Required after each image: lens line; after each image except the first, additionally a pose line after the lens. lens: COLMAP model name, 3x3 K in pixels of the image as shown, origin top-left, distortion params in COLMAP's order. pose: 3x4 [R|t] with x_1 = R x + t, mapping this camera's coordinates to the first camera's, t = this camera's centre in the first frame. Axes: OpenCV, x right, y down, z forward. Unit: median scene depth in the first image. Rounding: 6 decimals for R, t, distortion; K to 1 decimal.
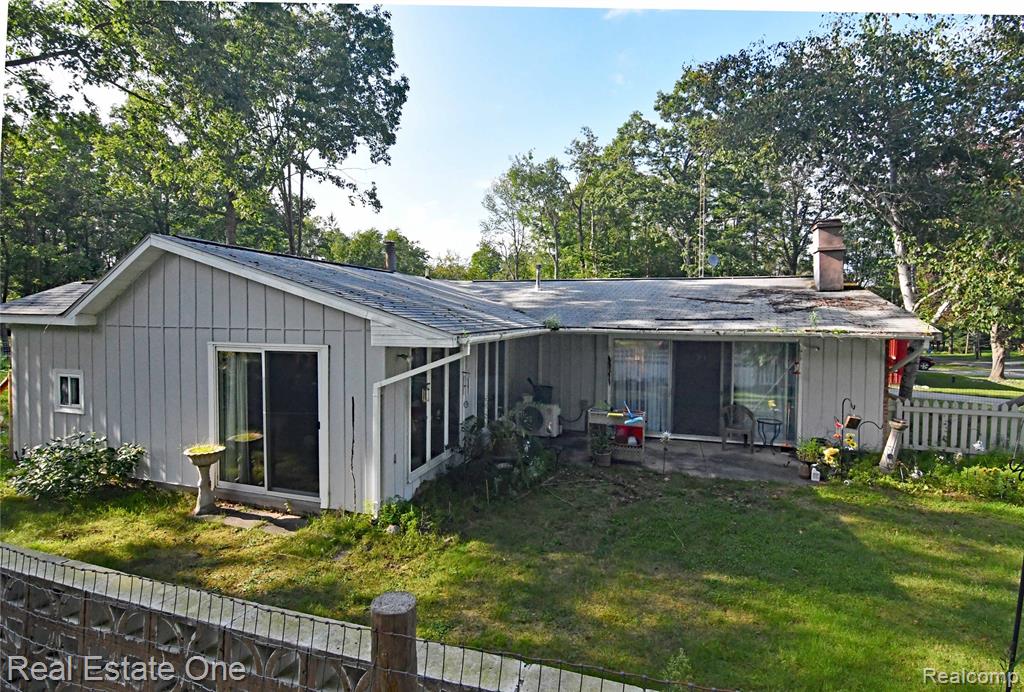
lens RADIAL K [[495.3, 0, 512.0], [0, 495.3, 323.6], [0, 0, 1]] dist [-0.013480, -0.000600]
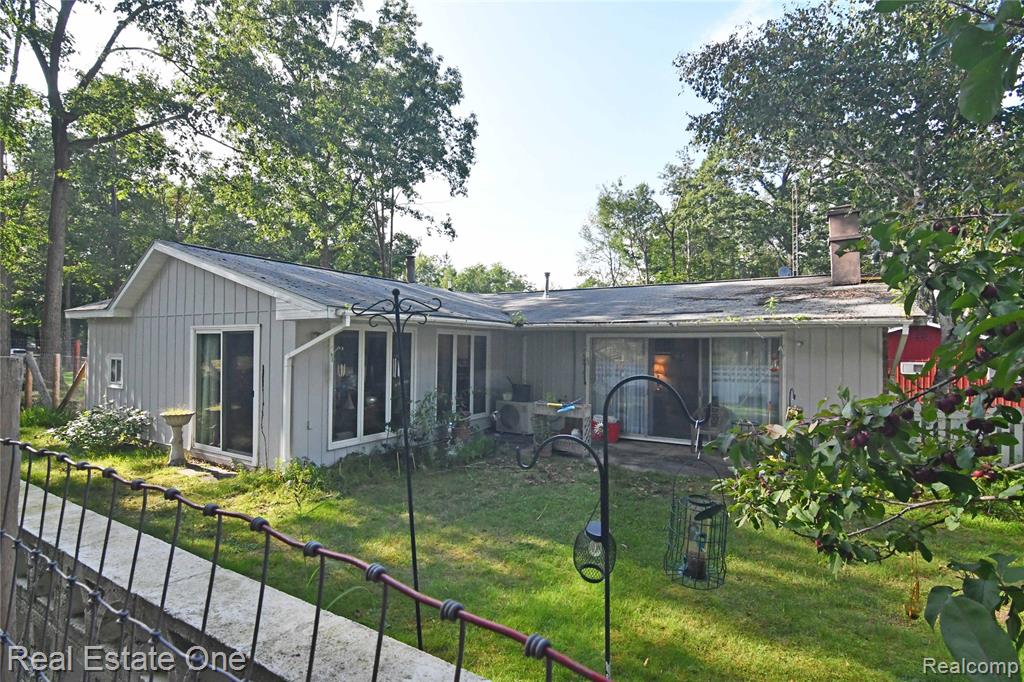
lens RADIAL K [[486.7, 0, 512.0], [0, 486.7, 341.0], [0, 0, 1]] dist [-0.016312, -0.001307]
pose [[0.973485, -0.000673, -0.228750, 0.260660], [-0.006462, 0.999516, -0.030437, 0.064298], [0.228660, 0.031108, 0.973009, 0.018592]]
